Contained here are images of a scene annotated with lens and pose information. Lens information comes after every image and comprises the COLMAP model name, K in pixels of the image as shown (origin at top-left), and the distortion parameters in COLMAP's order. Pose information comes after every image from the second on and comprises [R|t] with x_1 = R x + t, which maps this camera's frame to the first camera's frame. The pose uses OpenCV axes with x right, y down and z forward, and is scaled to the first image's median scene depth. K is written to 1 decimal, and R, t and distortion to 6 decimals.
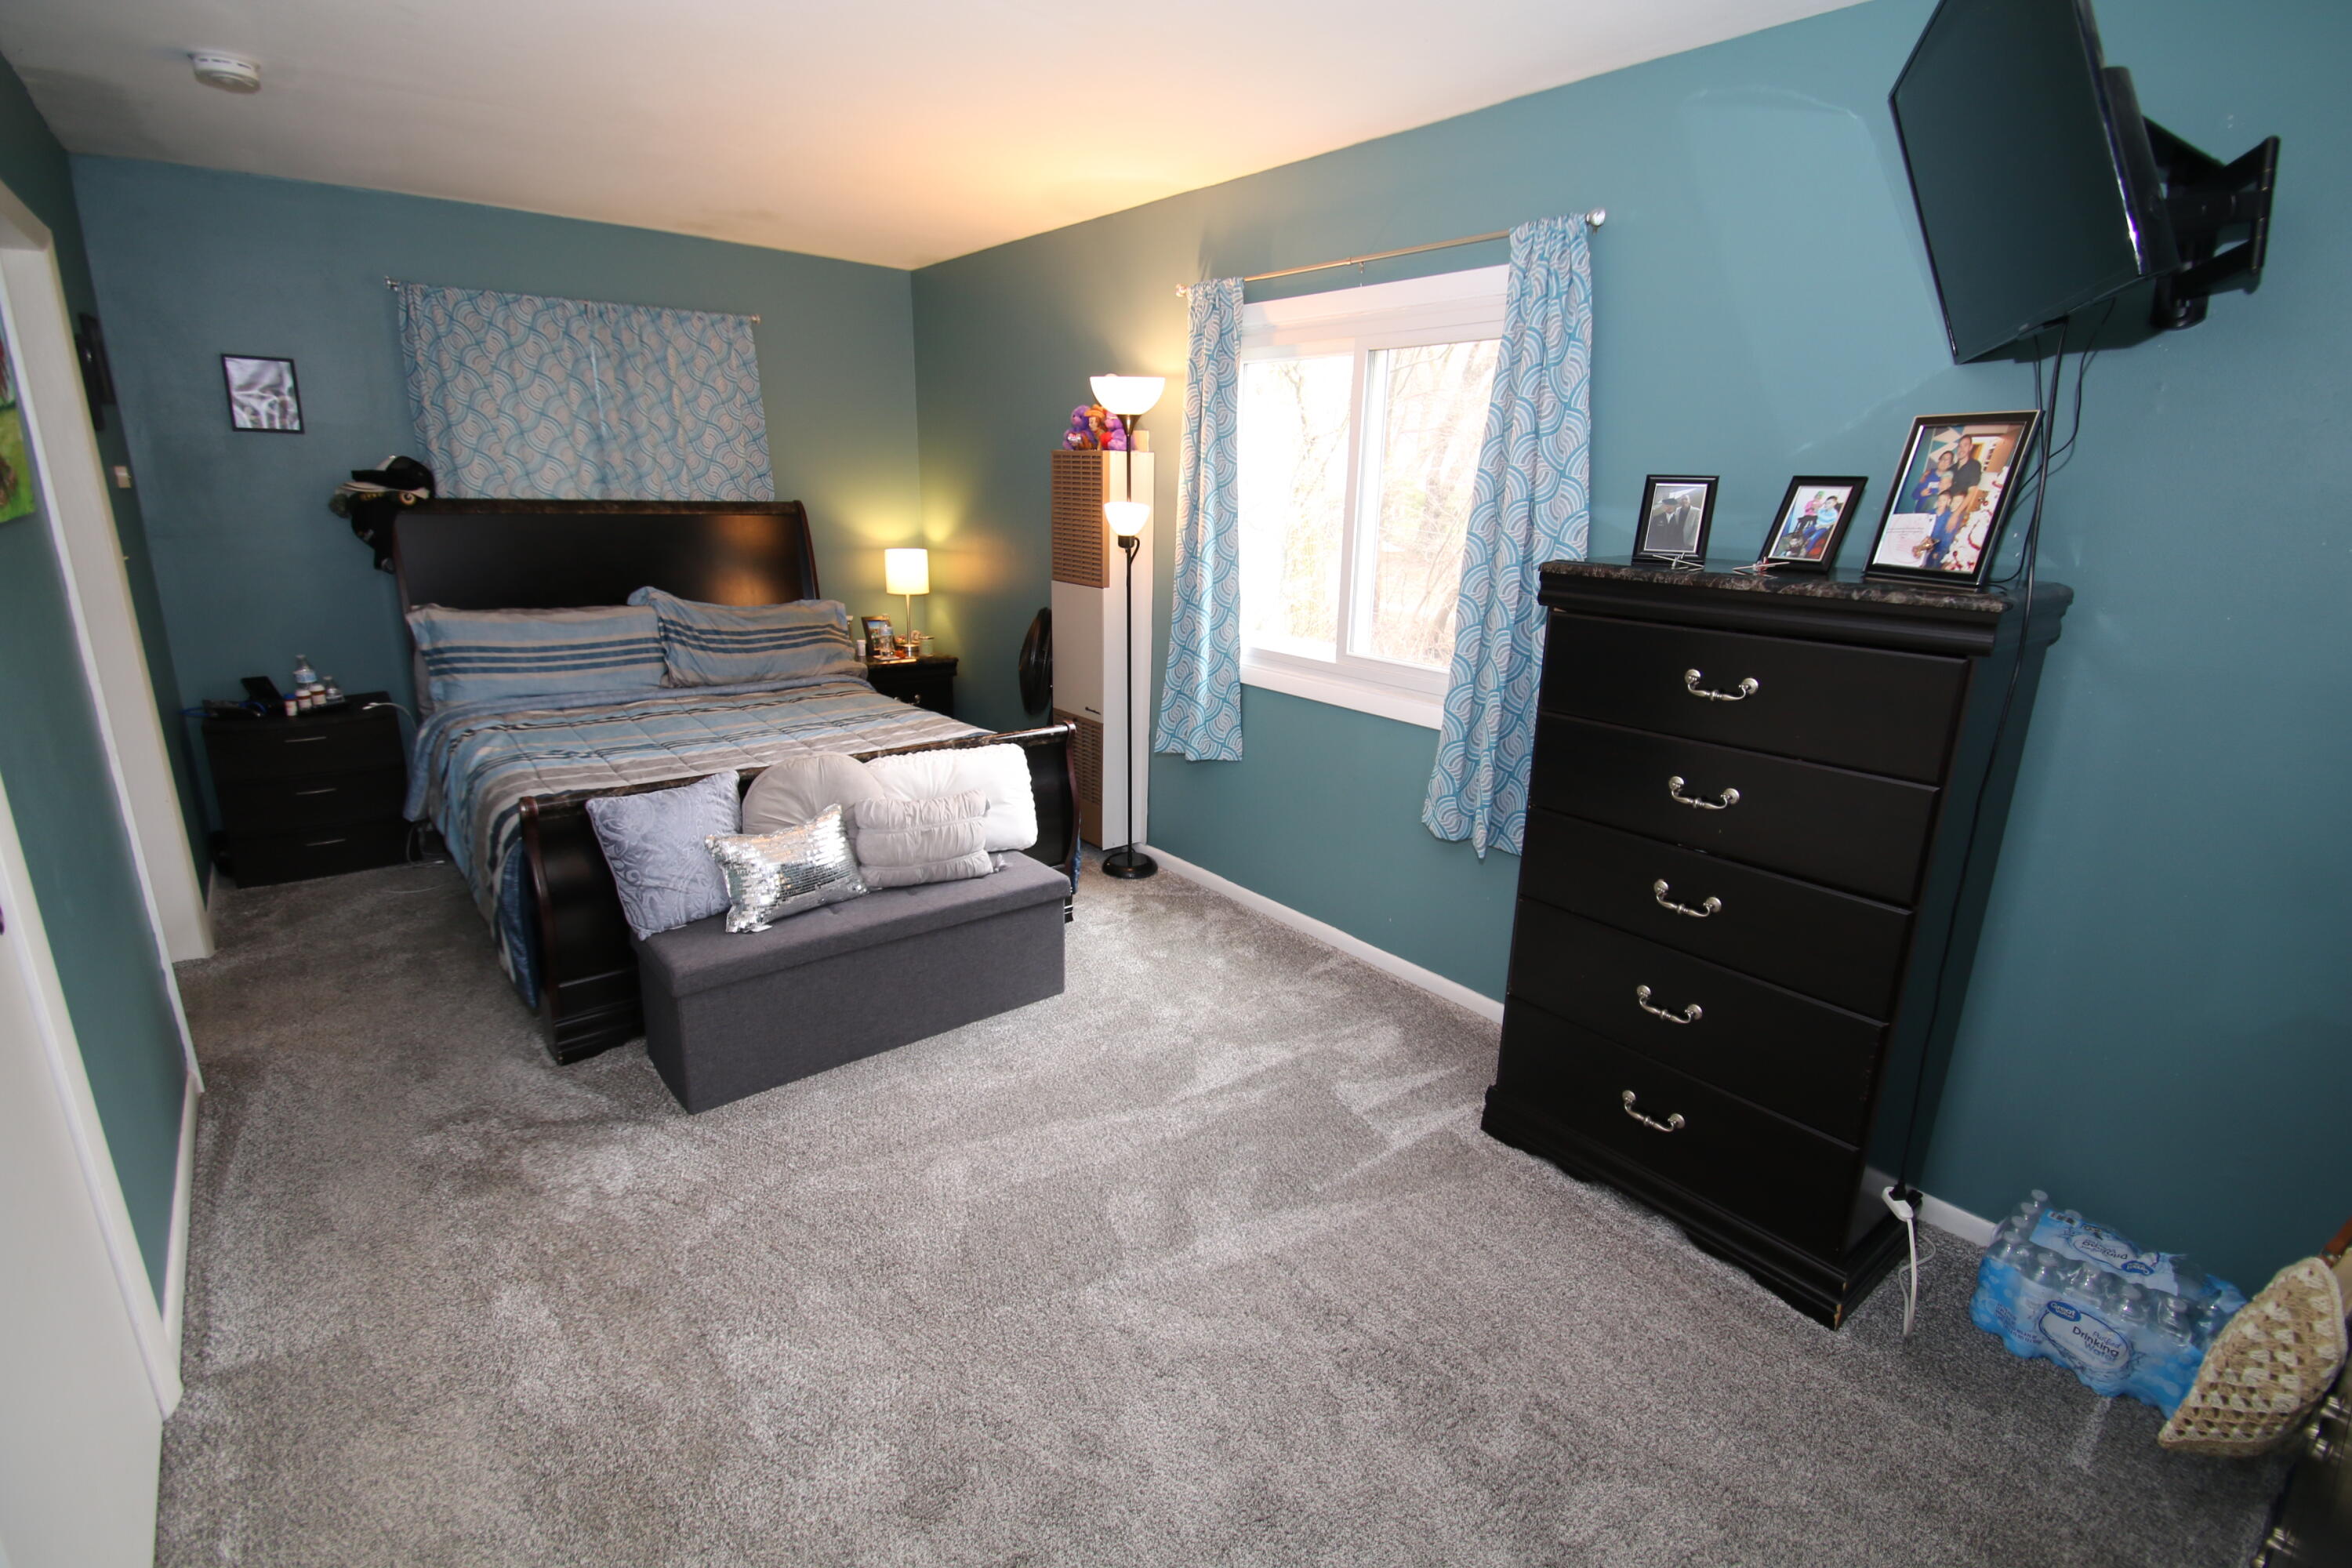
lens RADIAL K [[1070.3, 0, 1176.0], [0, 1070.3, 784.0], [0, 0, 1]] dist [0.016940, -0.018254]
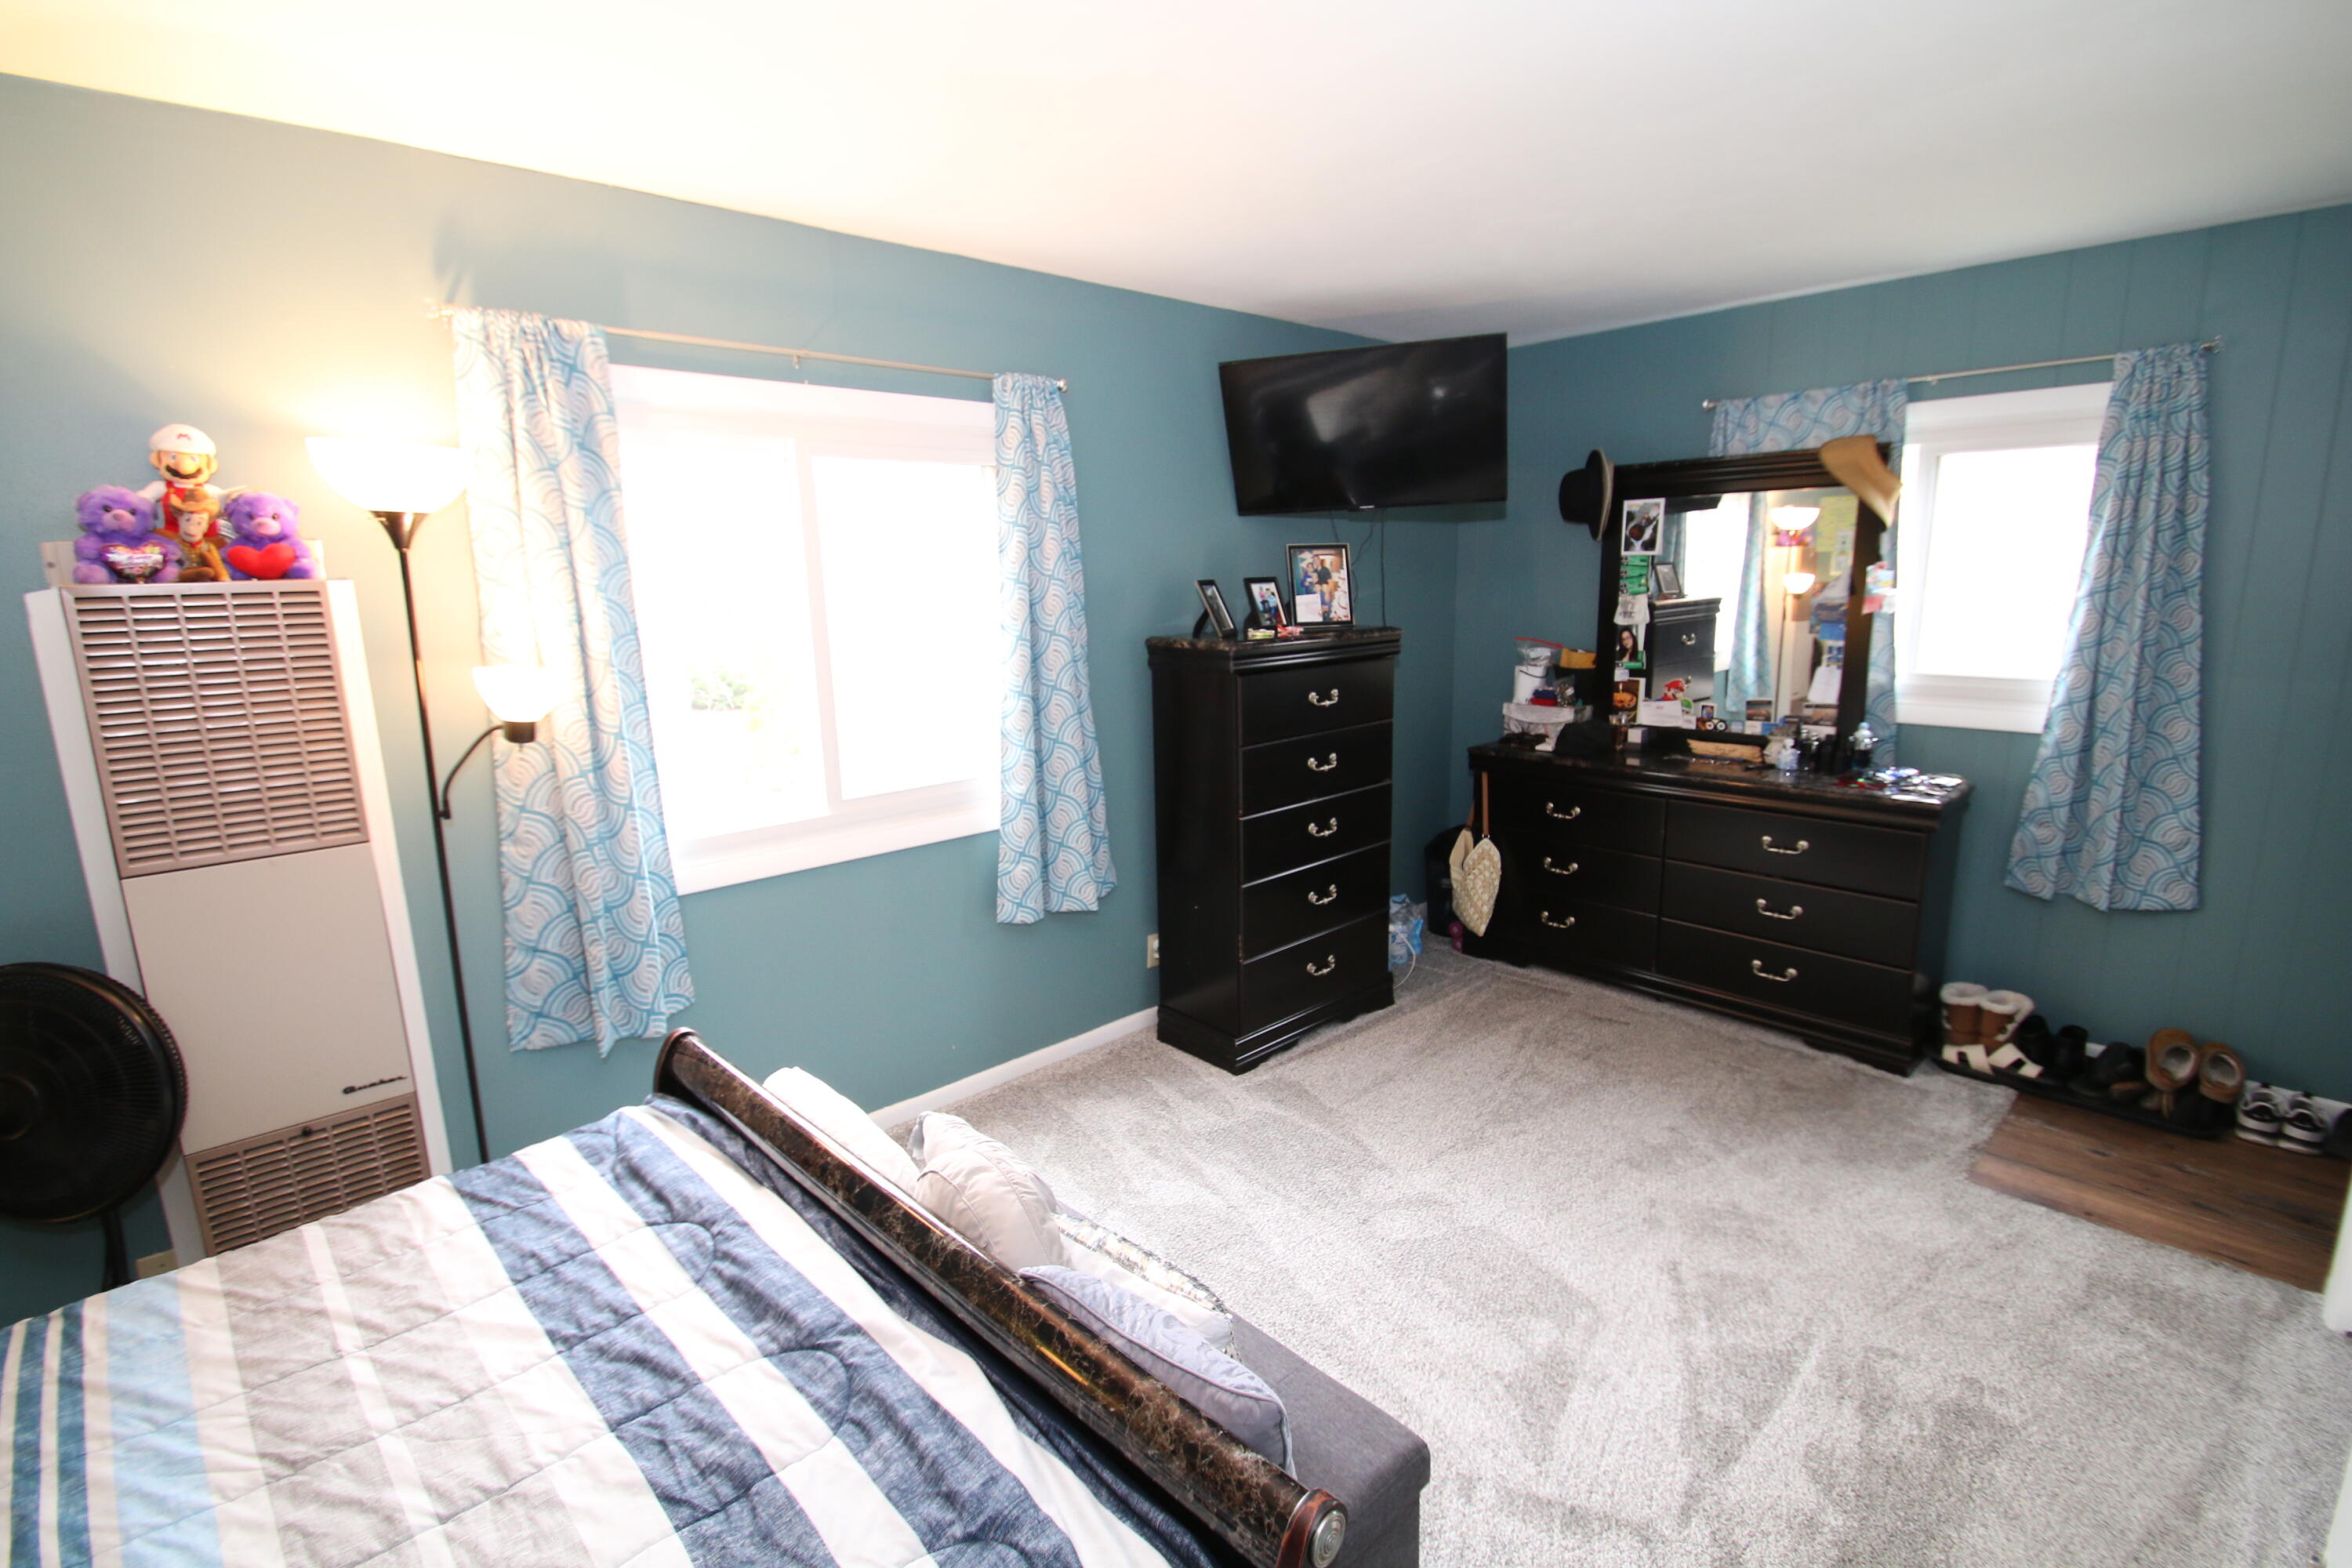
lens RADIAL K [[1070.3, 0, 1176.0], [0, 1070.3, 784.0], [0, 0, 1]] dist [0.016940, -0.018254]
pose [[-0.064986, -0.221242, 0.973051, -1.057468], [0.295714, 0.927043, 0.230531, -0.386476], [-0.953063, 0.302727, 0.005180, 1.133171]]
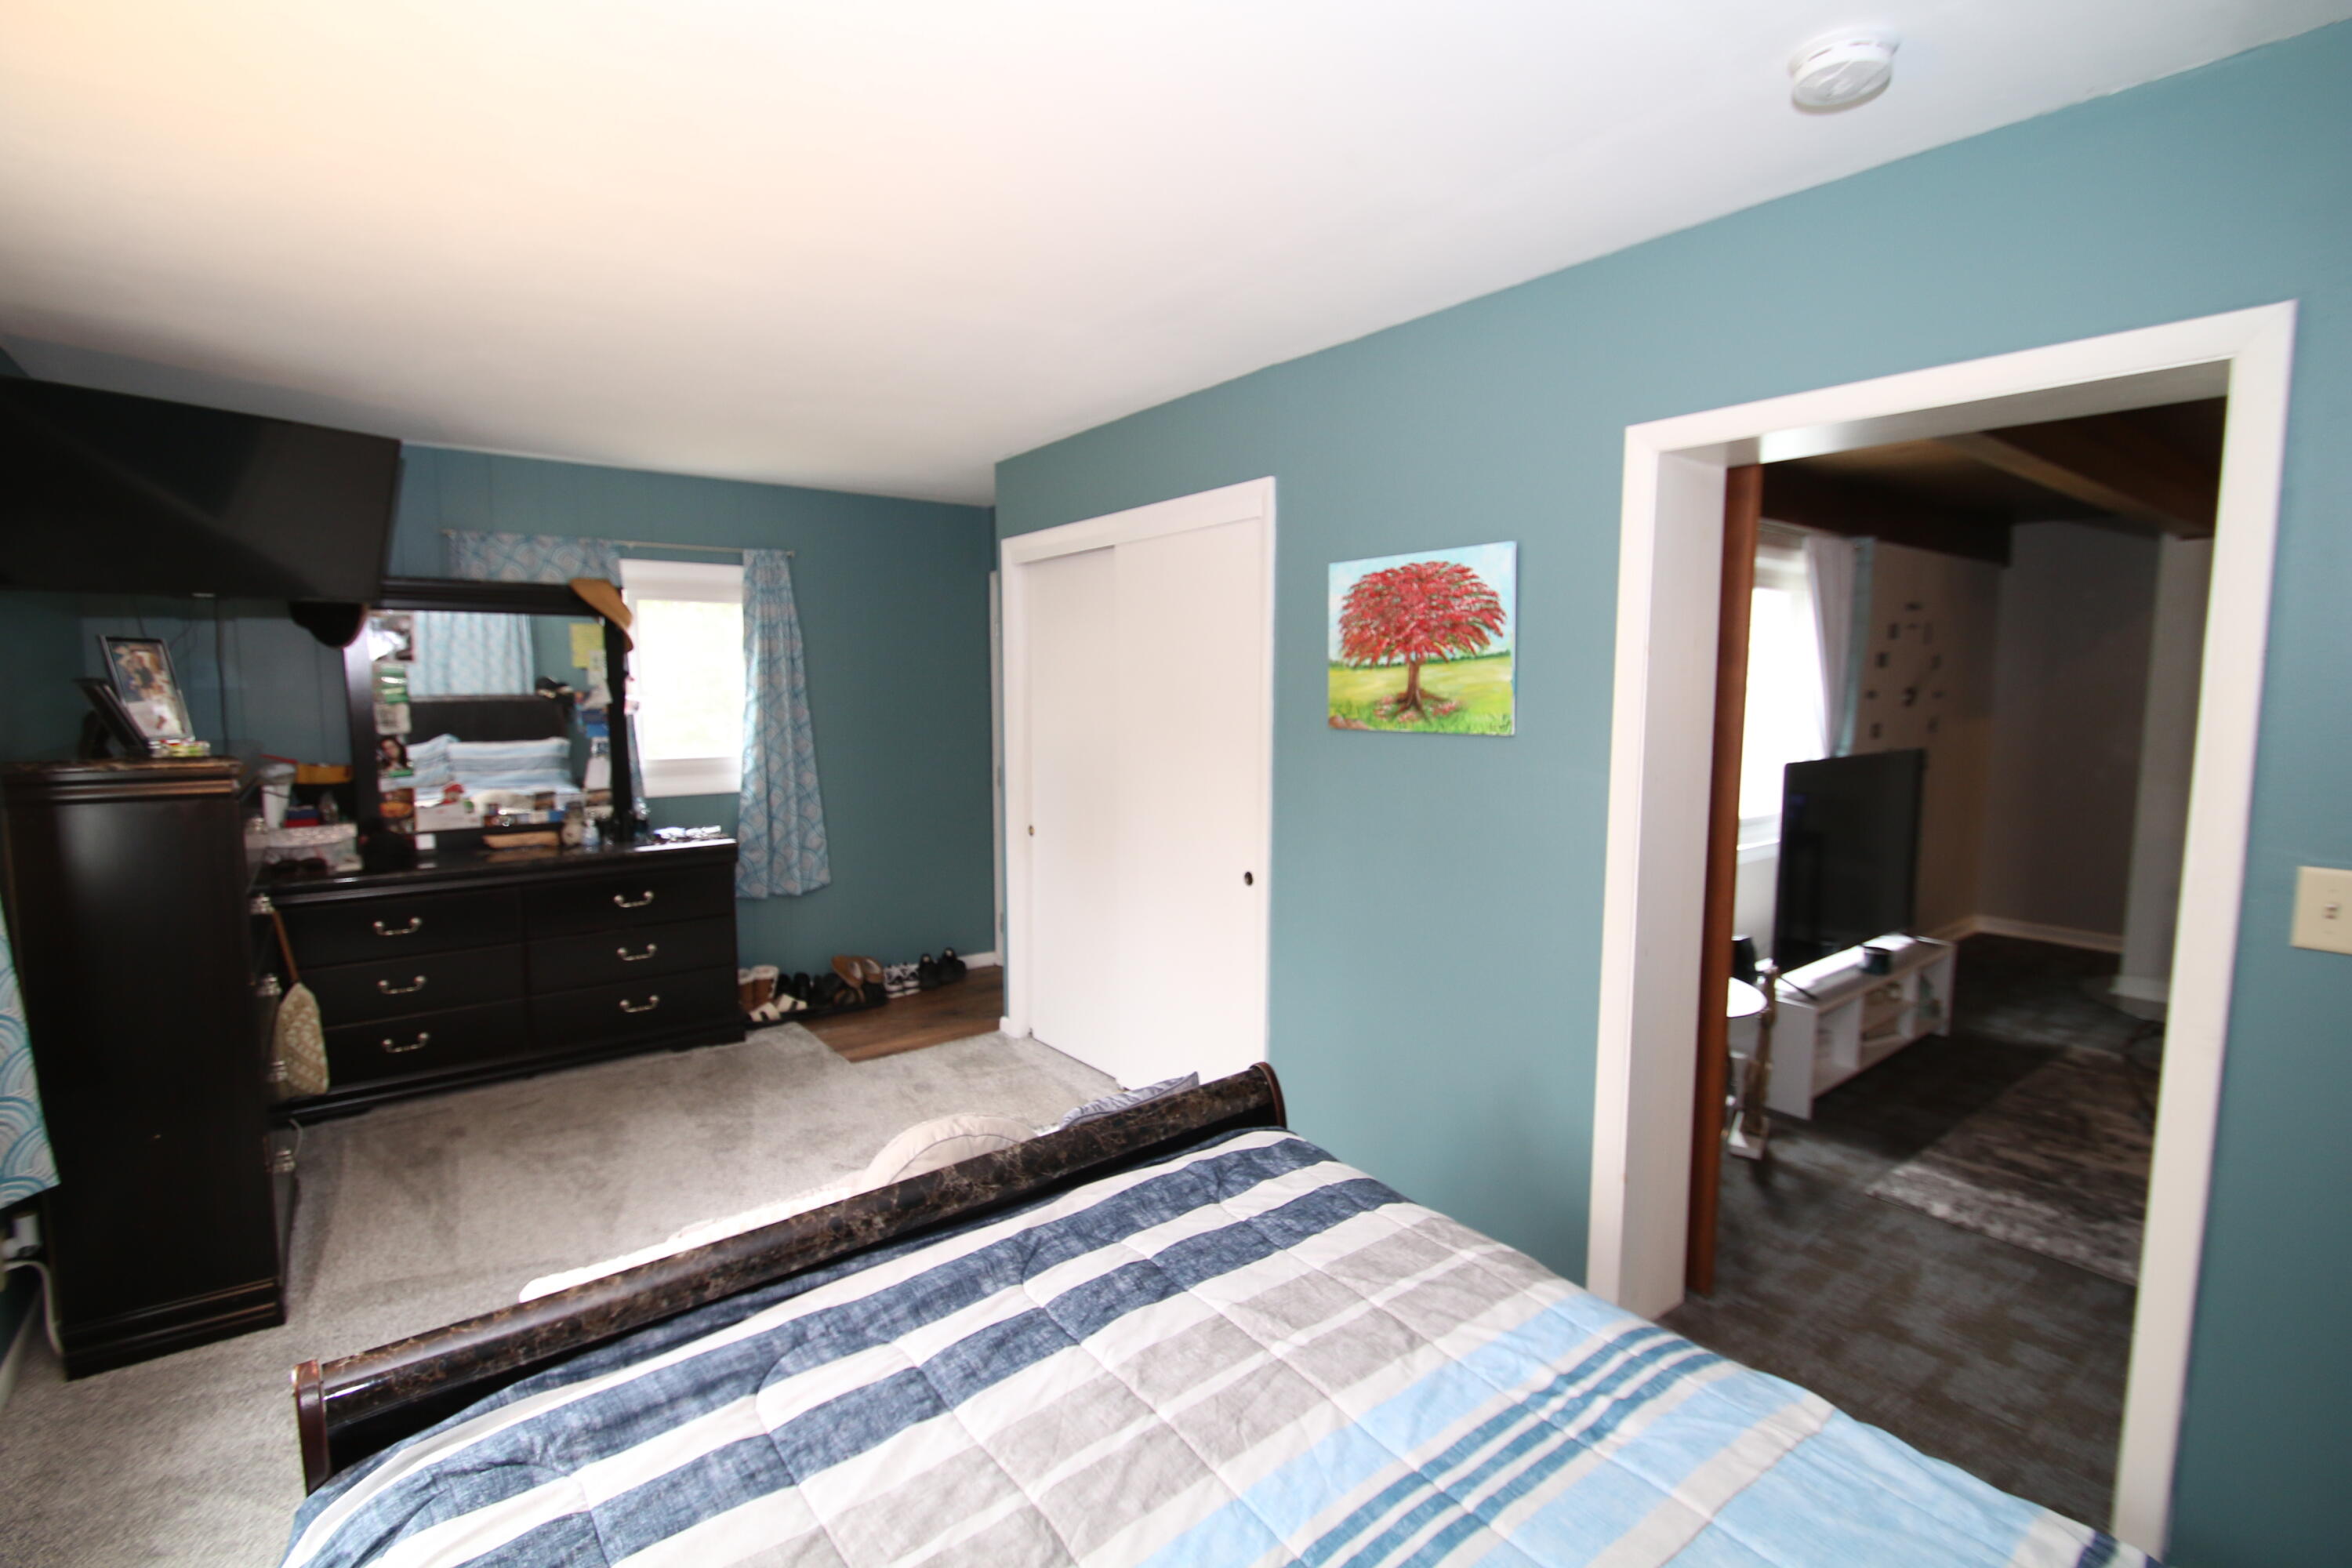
lens RADIAL K [[1070.3, 0, 1176.0], [0, 1070.3, 784.0], [0, 0, 1]] dist [0.016940, -0.018254]
pose [[-0.998924, -0.030925, 0.034560, -0.653323], [-0.015873, 0.928190, 0.371768, -0.608224], [-0.043575, 0.370820, -0.927682, 1.992418]]
